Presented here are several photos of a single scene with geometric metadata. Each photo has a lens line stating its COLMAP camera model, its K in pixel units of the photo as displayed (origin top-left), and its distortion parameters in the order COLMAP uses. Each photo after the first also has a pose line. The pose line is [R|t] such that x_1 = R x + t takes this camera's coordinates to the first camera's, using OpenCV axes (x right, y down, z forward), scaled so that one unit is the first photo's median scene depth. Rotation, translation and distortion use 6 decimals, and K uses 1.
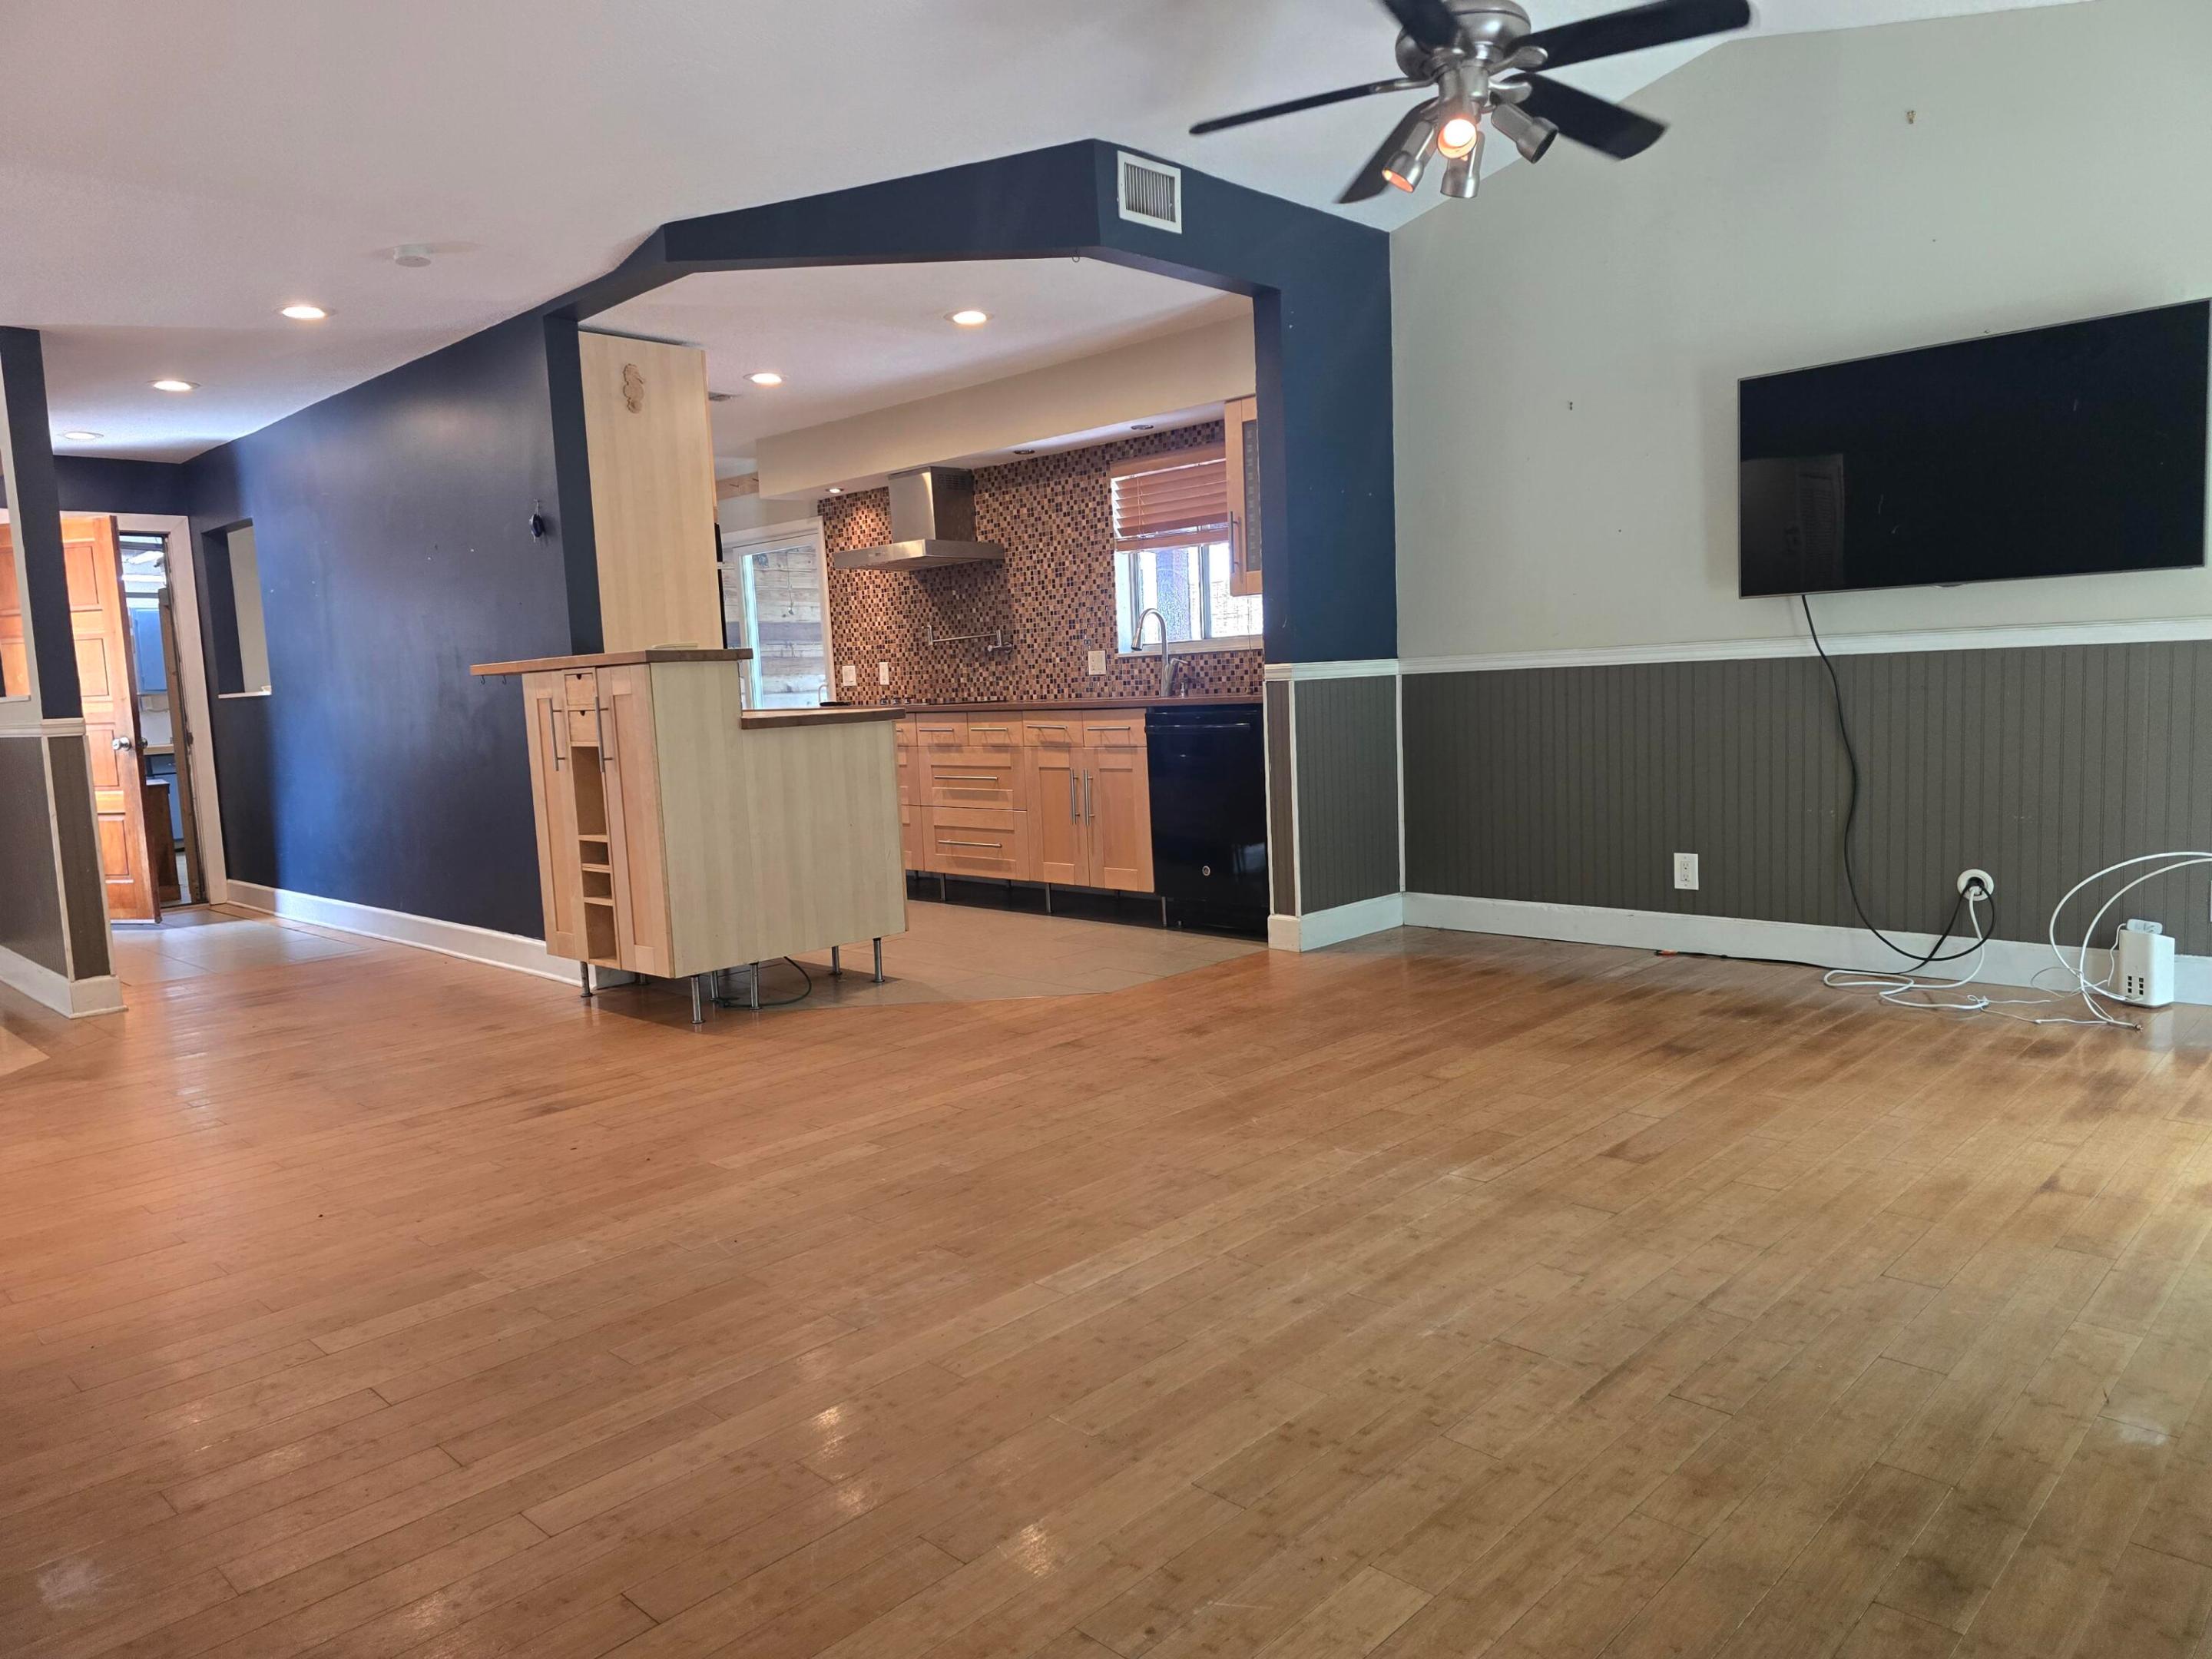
lens RADIAL K [[1483.9, 0, 1125.9], [0, 1483.9, 857.4], [0, 0, 1]] dist [0.049217, -0.039166]
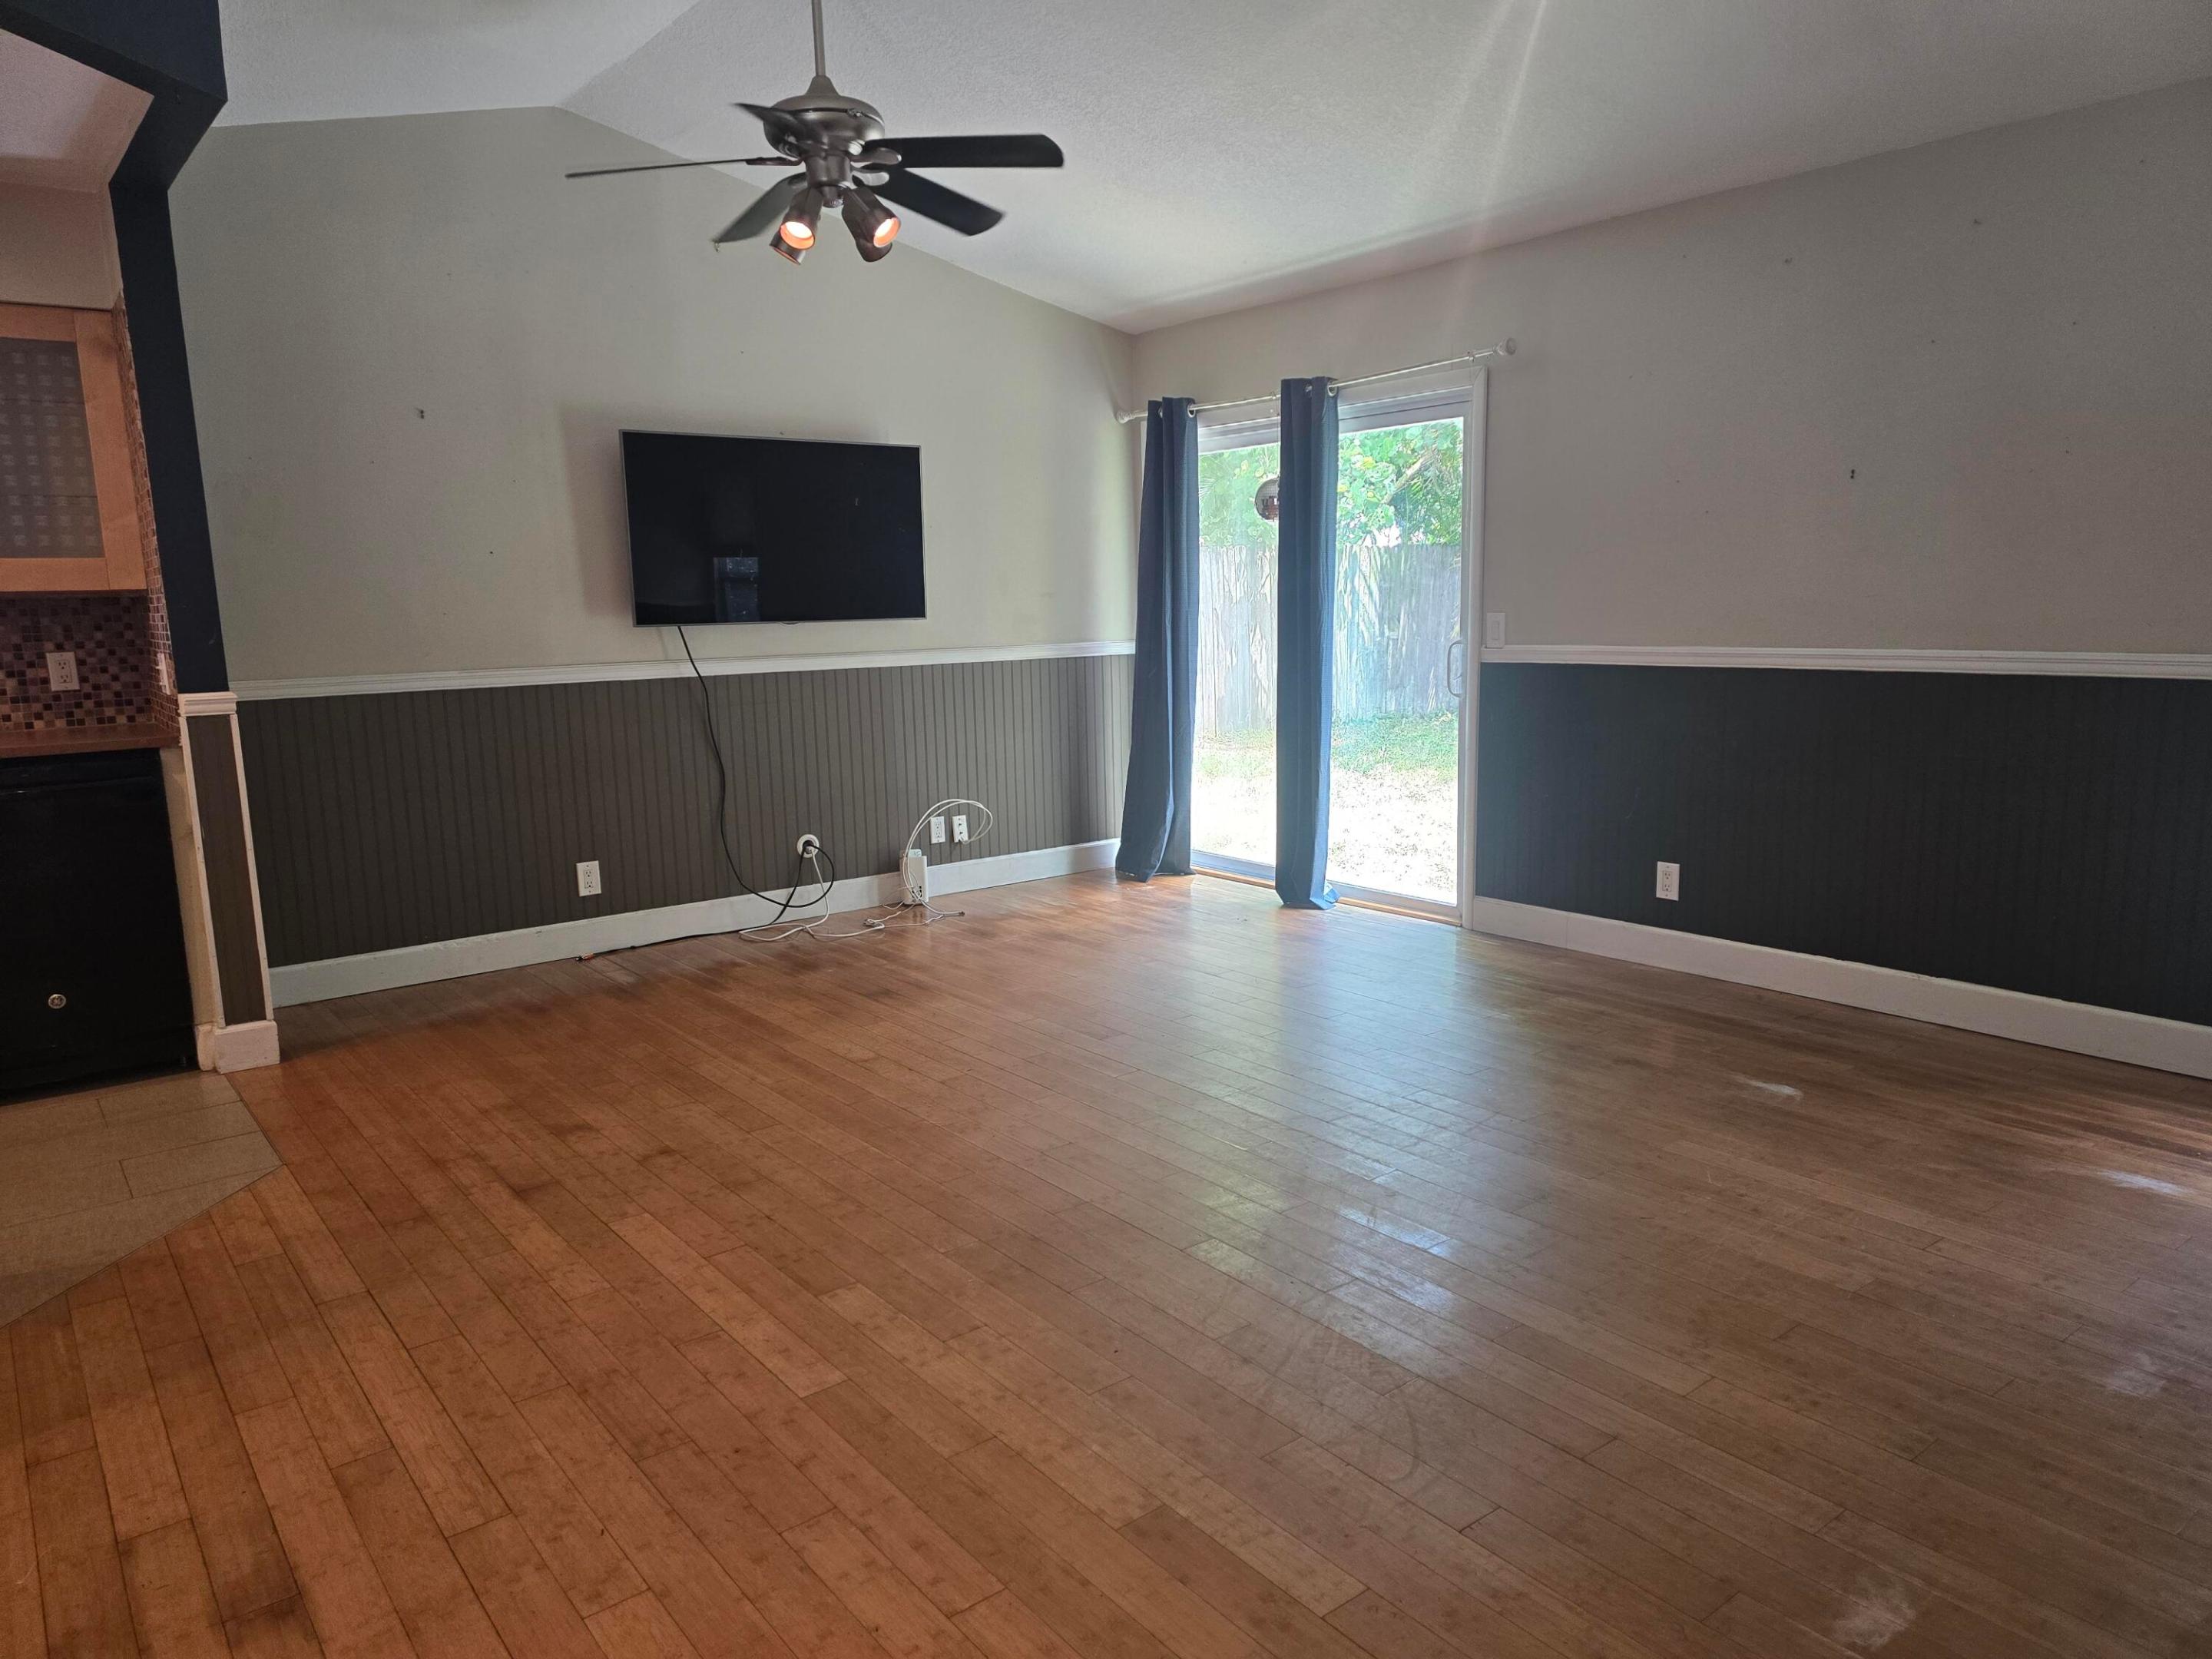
lens RADIAL K [[1483.9, 0, 1112.3], [0, 1483.9, 829.6], [0, 0, 1]] dist [0.049217, -0.039166]
pose [[0.145800, -0.120154, 0.981990, -0.569249], [0.143988, 0.984605, 0.099095, -0.071518], [-0.978780, 0.126947, 0.160856, 0.424538]]
